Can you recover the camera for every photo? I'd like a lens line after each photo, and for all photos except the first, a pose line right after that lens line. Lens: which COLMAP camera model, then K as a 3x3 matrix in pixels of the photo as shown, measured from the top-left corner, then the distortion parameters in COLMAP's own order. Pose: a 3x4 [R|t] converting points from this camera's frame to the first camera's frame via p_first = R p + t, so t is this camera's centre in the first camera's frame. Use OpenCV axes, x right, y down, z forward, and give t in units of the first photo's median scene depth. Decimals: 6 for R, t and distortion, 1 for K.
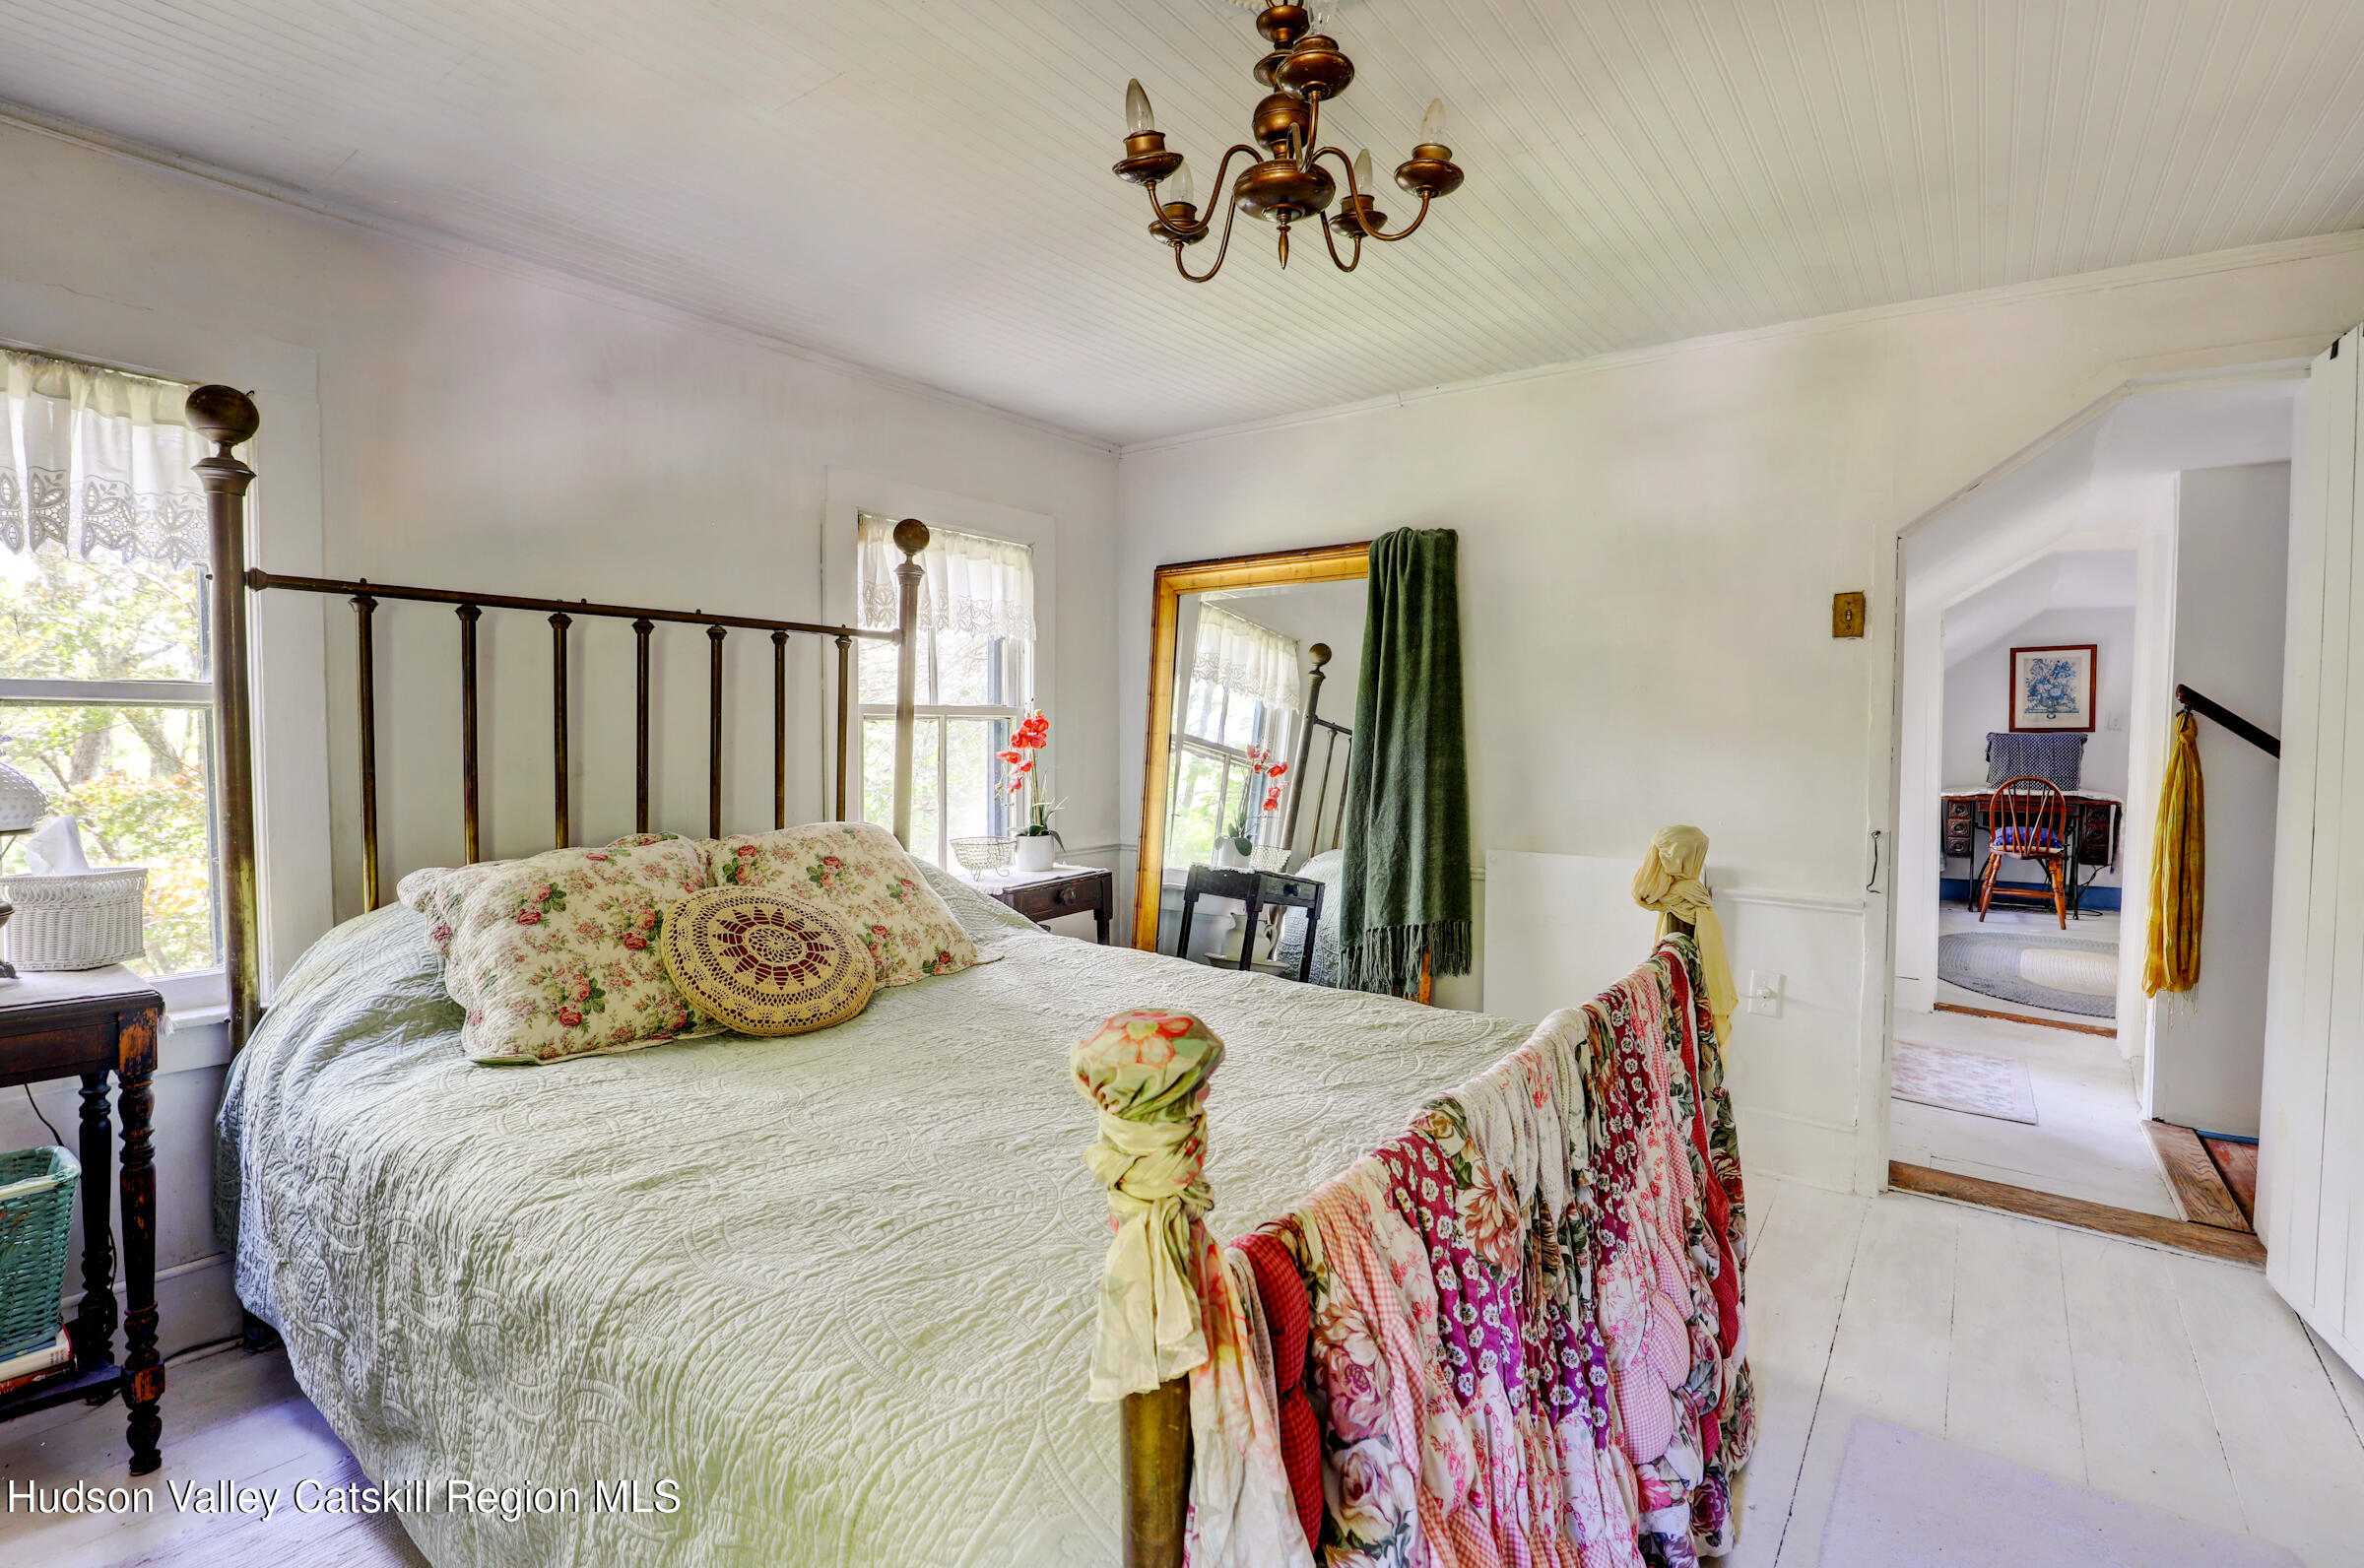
lens RADIAL K [[1113.4, 0, 1173.9], [0, 1113.4, 780.3], [0, 0, 1]] dist [-0.034900, 0.006056]
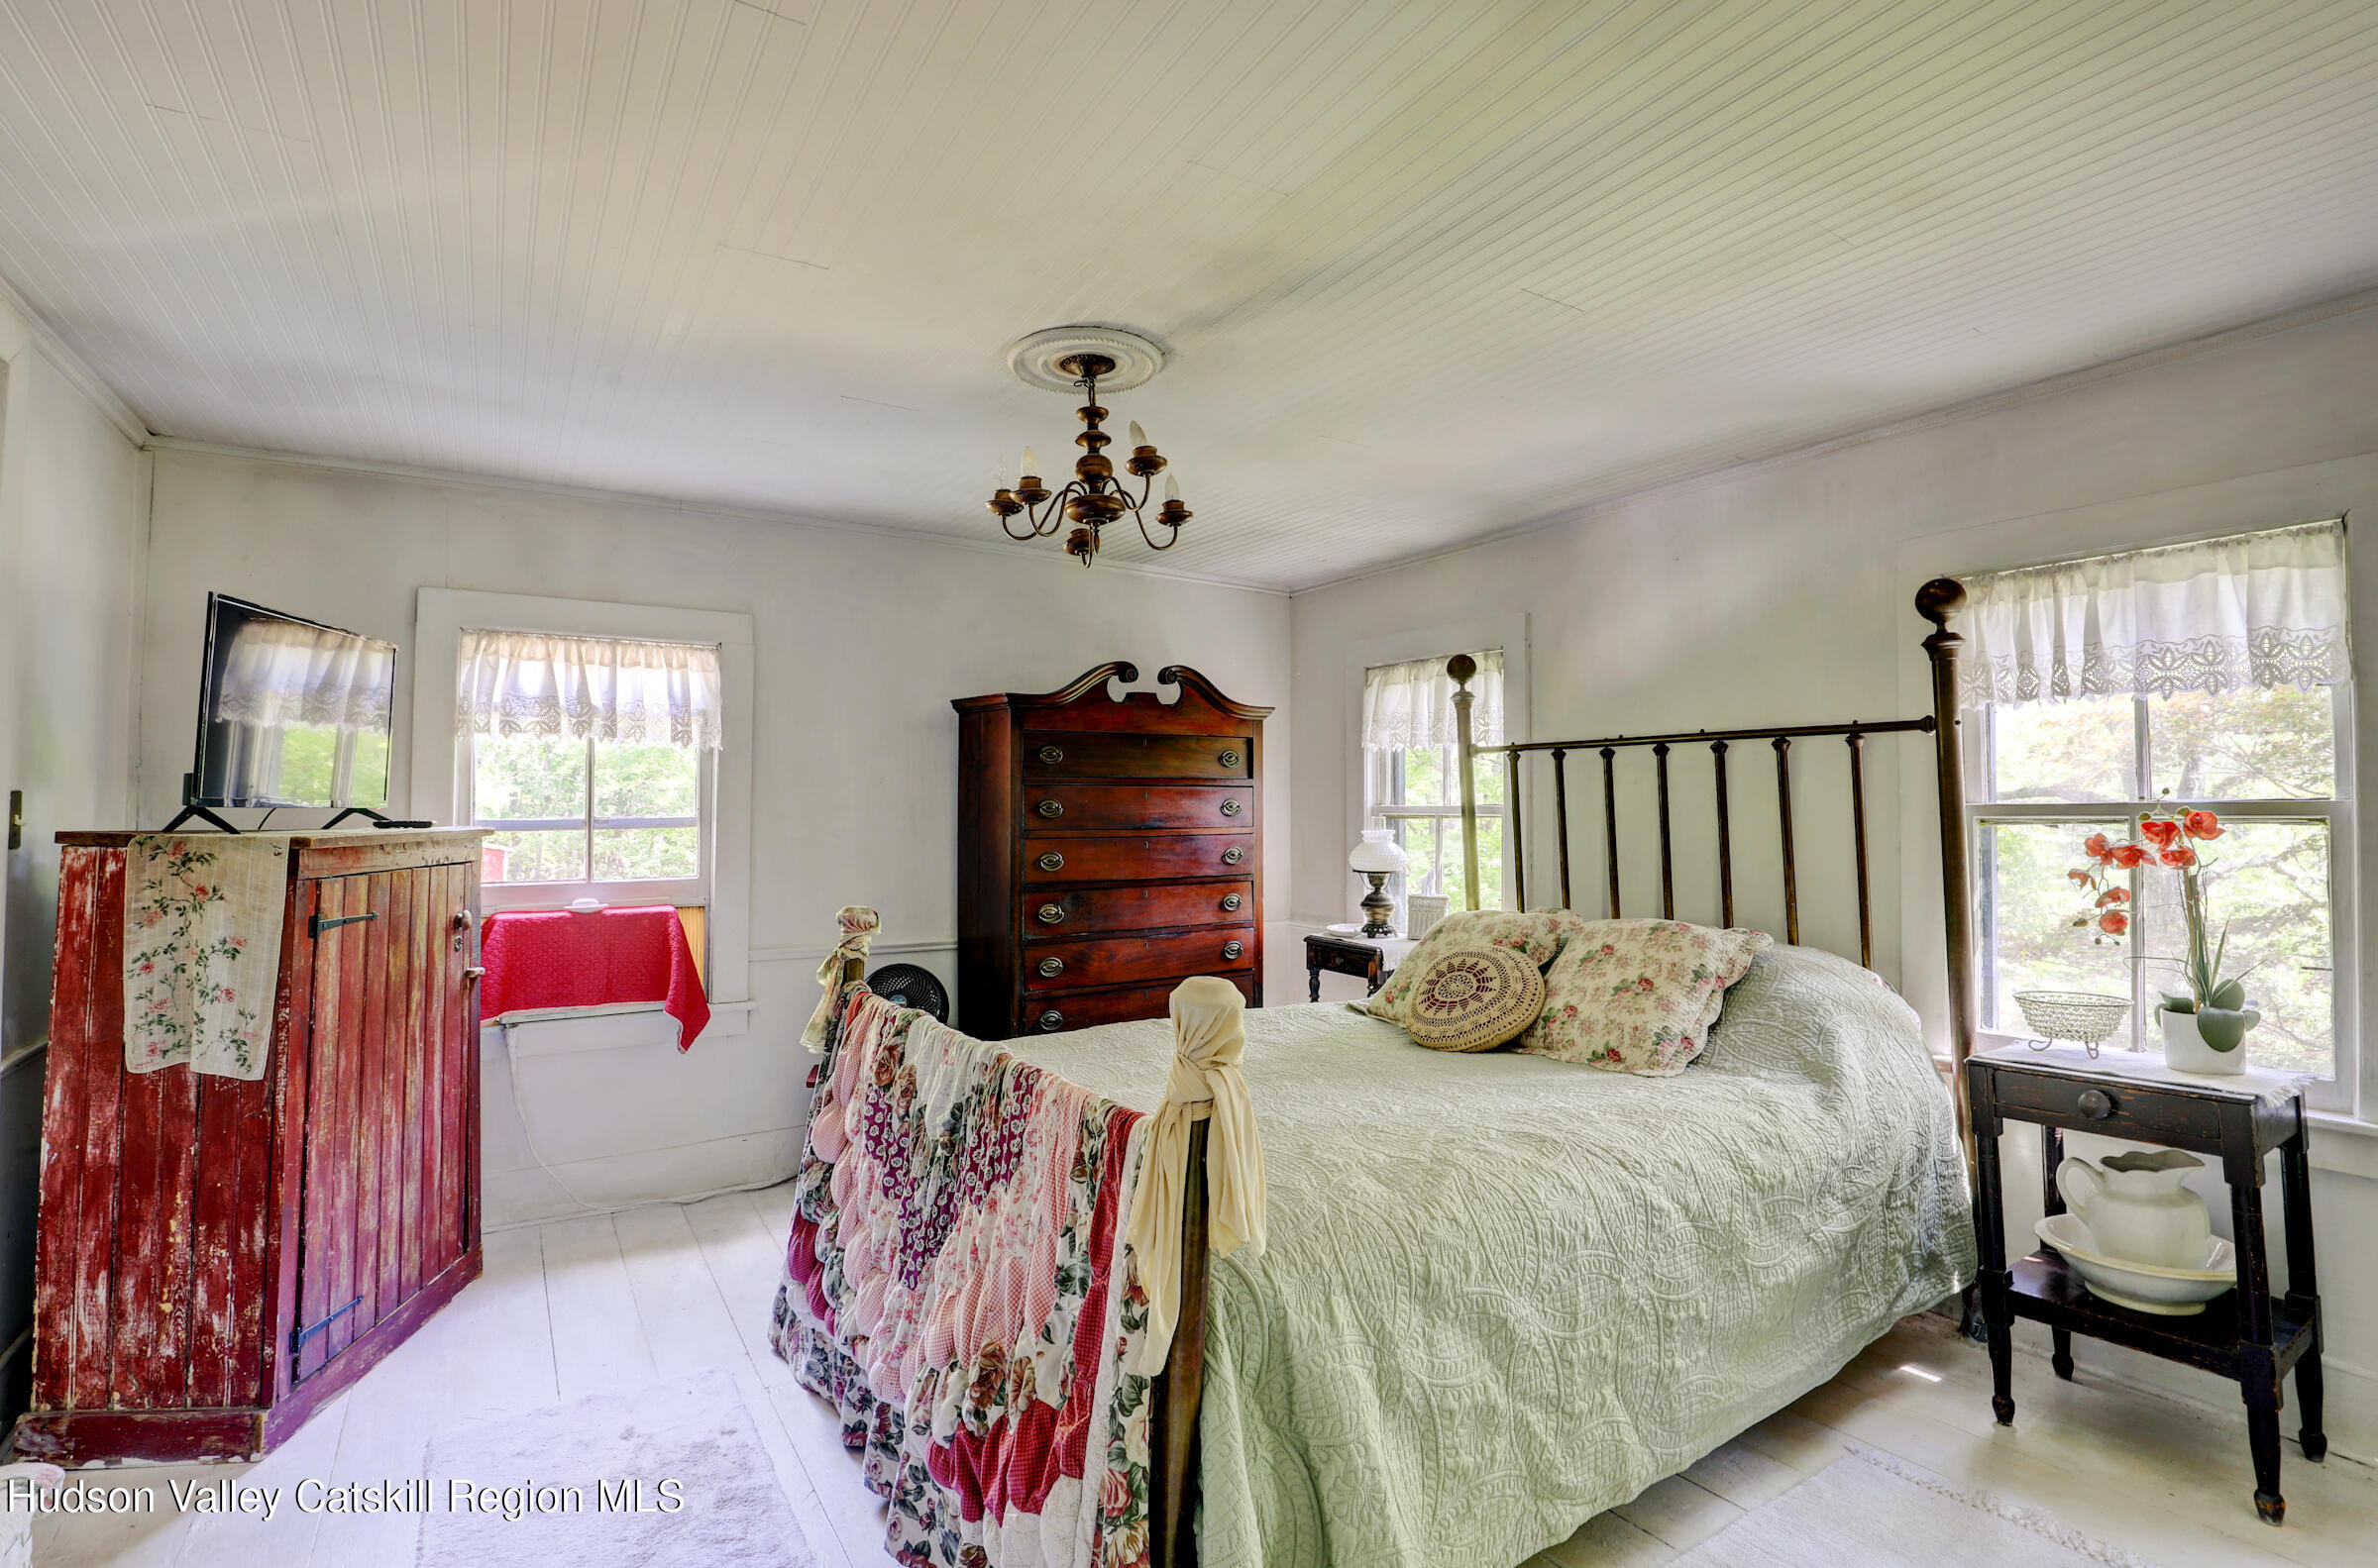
lens RADIAL K [[1119.9, 0, 1194.9], [0, 1119.9, 775.3], [0, 0, 1]] dist [-0.034900, 0.006056]
pose [[-0.367285, -0.064599, -0.927863, 0.866692], [-0.073305, 0.996493, -0.040360, -0.023714], [0.927215, 0.053194, -0.370732, 0.992673]]
